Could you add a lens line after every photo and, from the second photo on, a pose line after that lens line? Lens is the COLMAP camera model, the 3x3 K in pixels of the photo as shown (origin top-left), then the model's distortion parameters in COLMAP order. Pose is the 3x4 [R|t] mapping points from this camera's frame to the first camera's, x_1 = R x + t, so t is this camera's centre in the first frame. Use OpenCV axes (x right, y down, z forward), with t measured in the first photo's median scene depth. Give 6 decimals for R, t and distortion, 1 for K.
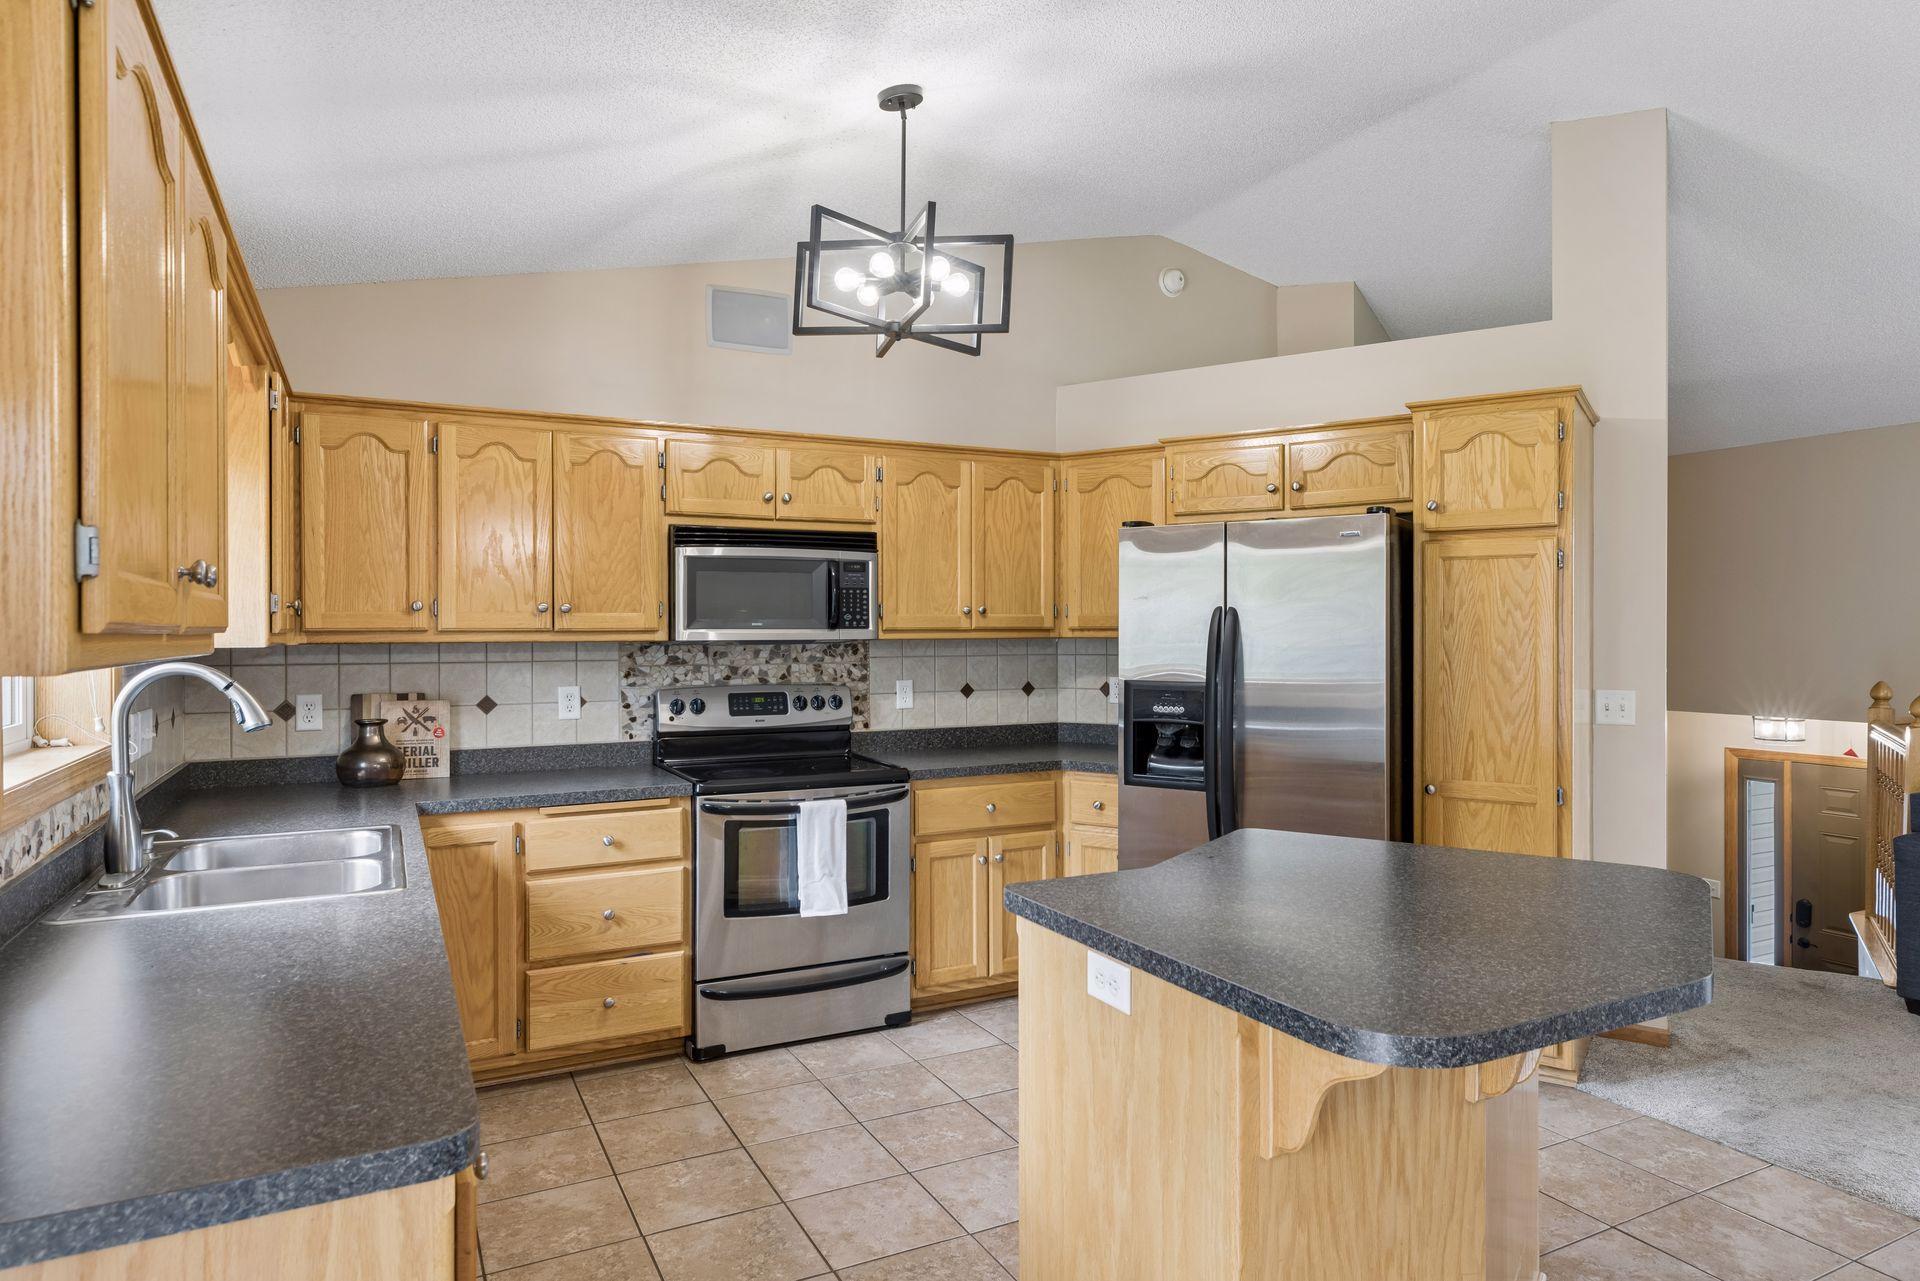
lens RADIAL K [[1129.3, 0, 970.0], [0, 1129.3, 634.7], [0, 0, 1]] dist [0.003918, -0.000830]
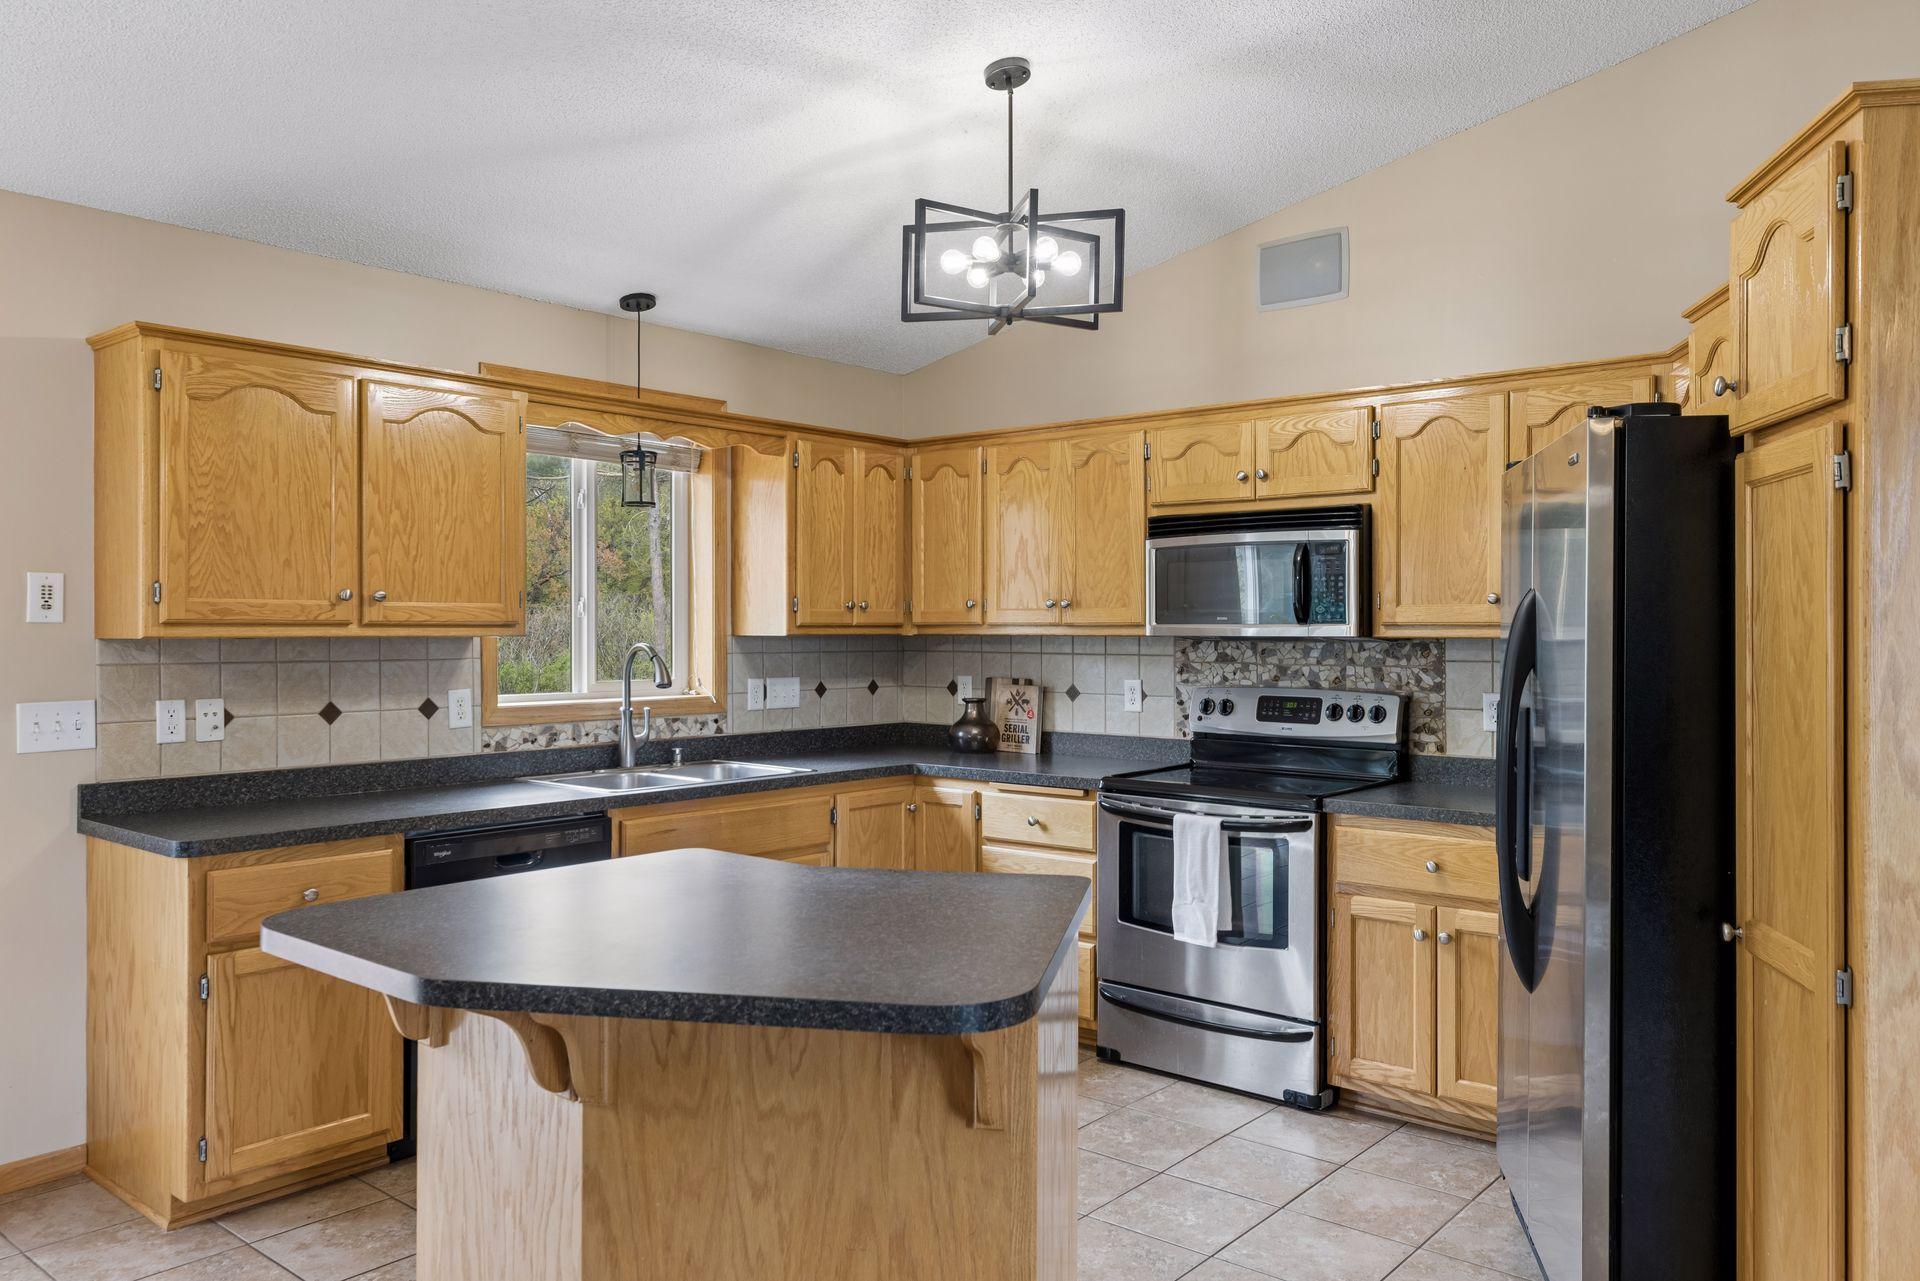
lens RADIAL K [[1387.0, 0, 959.9], [0, 1387.0, 626.6], [0, 0, 1]] dist [-0.000826, 0.016062]
pose [[0.387397, 0.003098, -0.921908, 0.746009], [-0.007380, 0.999973, 0.000259, -0.001592], [0.921883, 0.006703, 0.387409, 0.368941]]
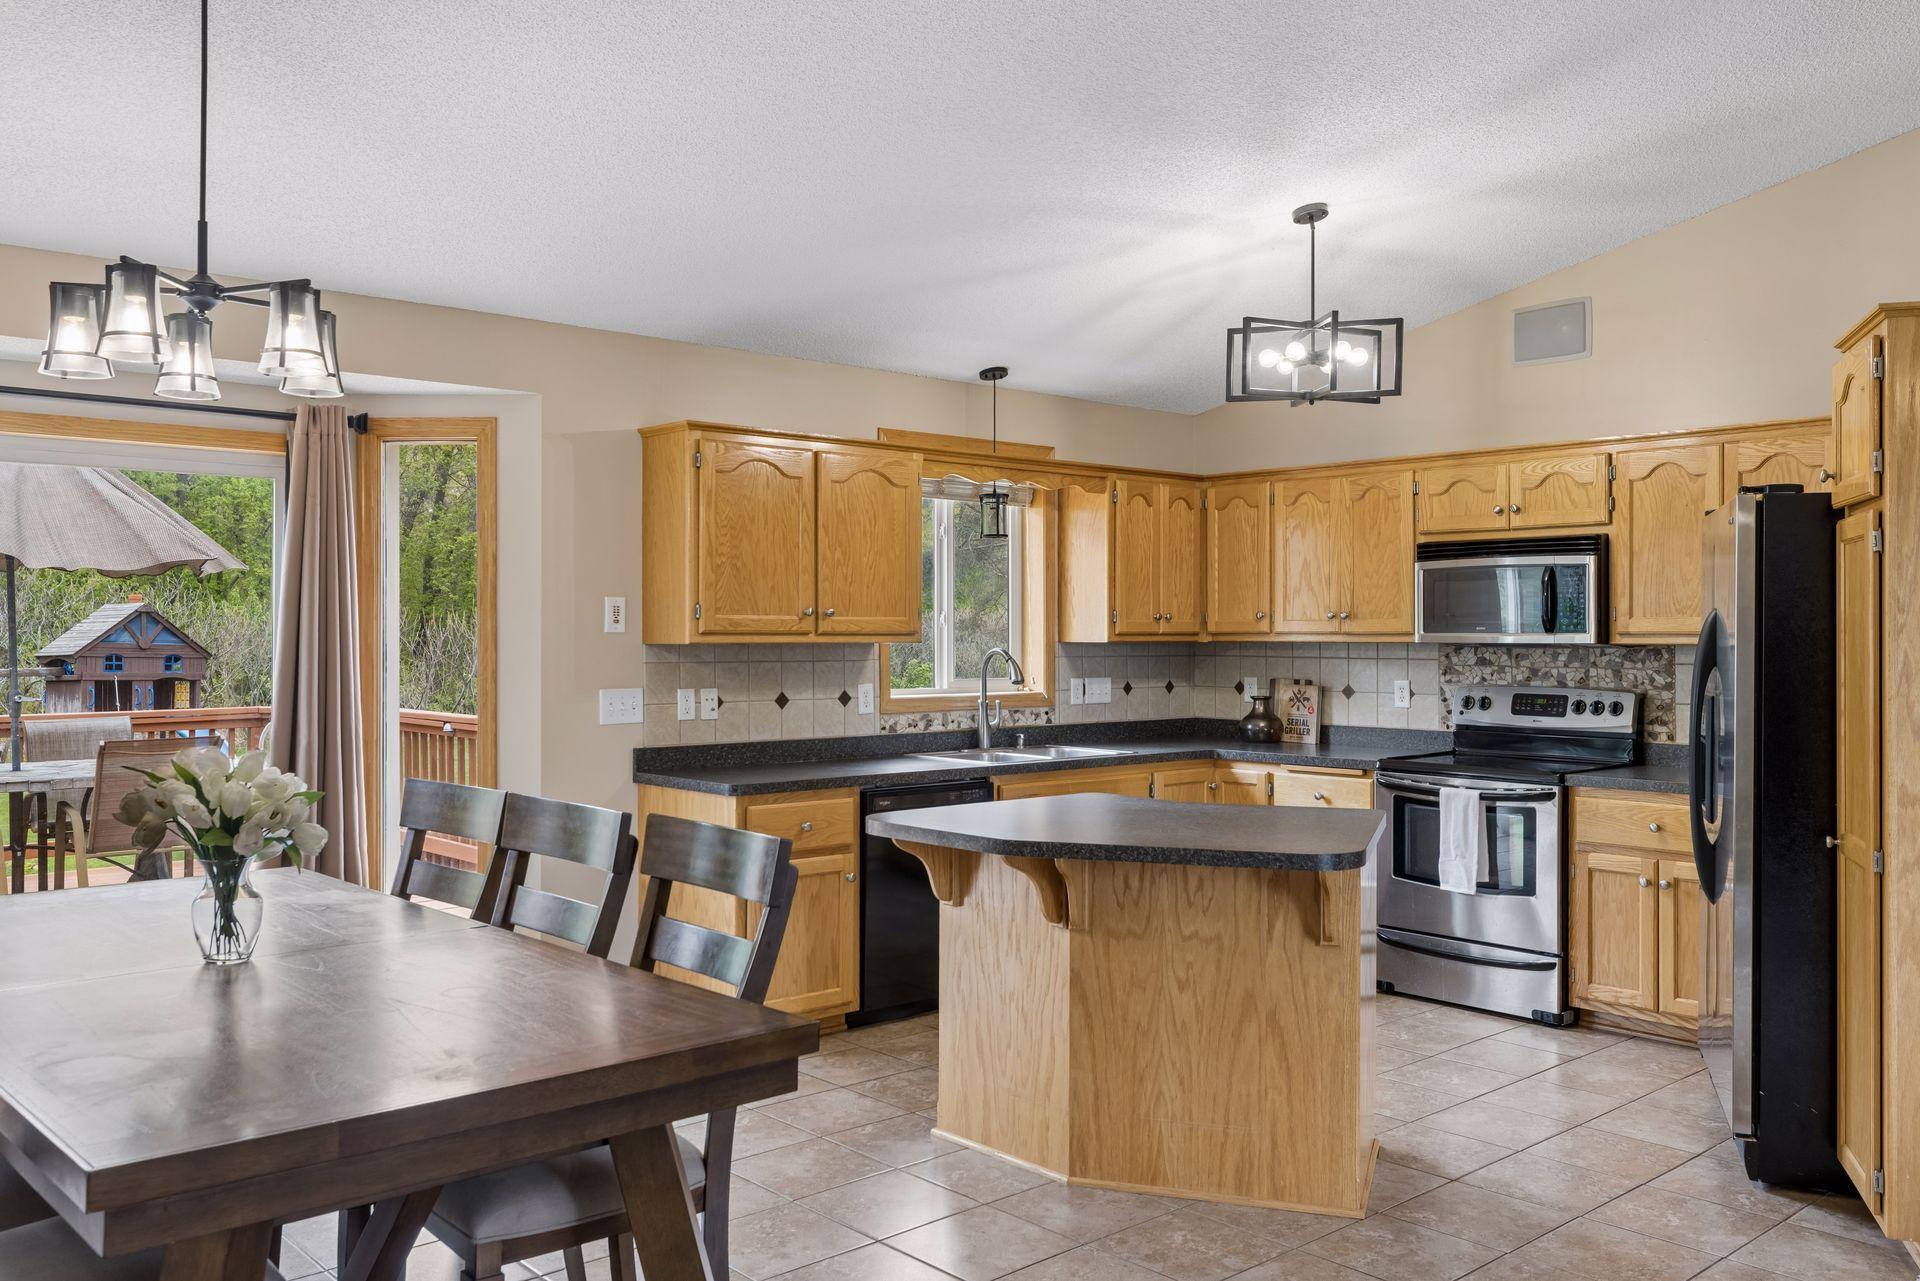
lens RADIAL K [[1545.5, 0, 969.5], [0, 1545.5, 634.9], [0, 0, 1]] dist [0.000488, 0.002461]
pose [[0.260061, 0.004816, -0.965580, 1.108065], [-0.007041, 0.999970, 0.003092, -0.004049], [0.965567, 0.005994, 0.260087, 0.133099]]
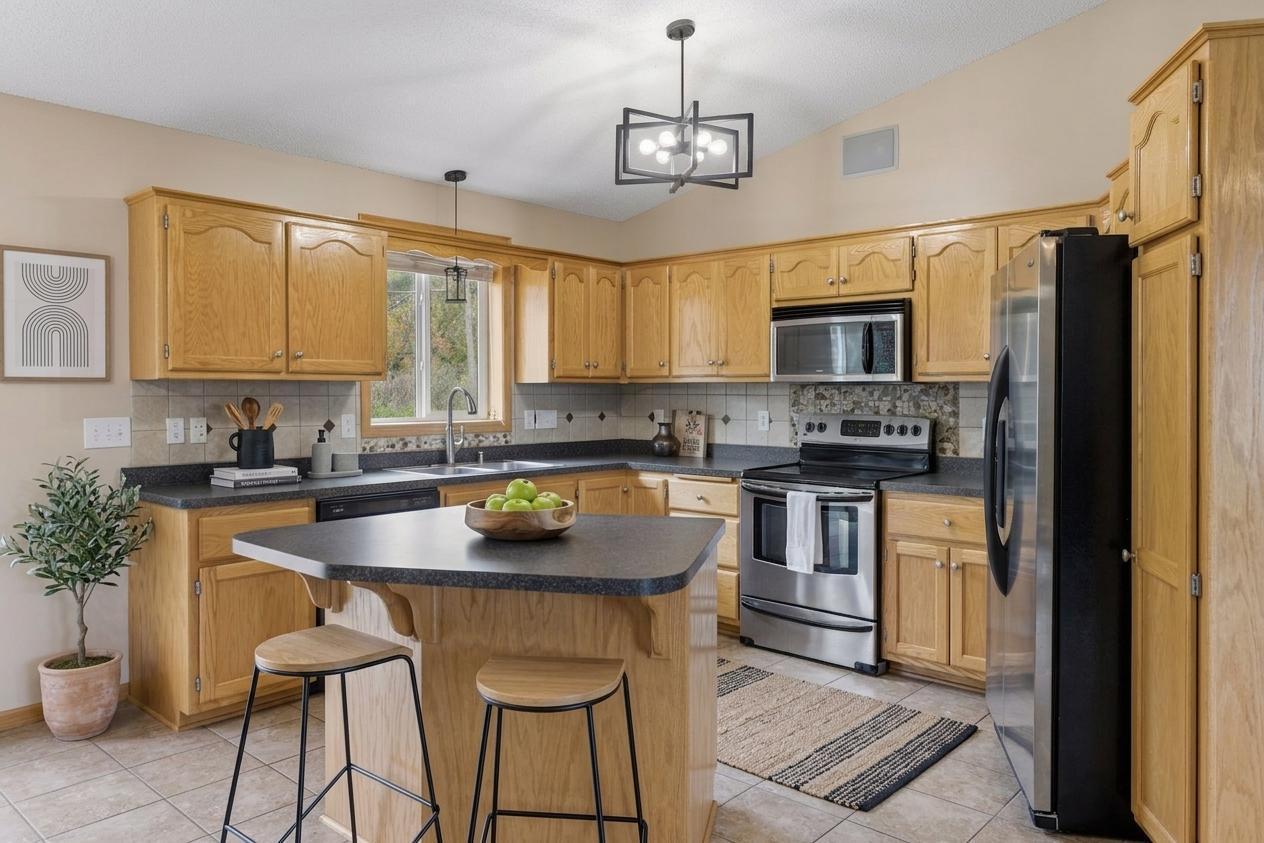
lens RADIAL K [[886.2, 0, 631.9], [0, 886.2, 401.0], [0, 0, 1]] dist [0.010446, 0.014691]
pose [[0.354251, 0.014357, -0.935040, 0.782466], [-0.006258, 0.999896, 0.012982, 0.016091], [0.935129, 0.001252, 0.354305, 0.366632]]
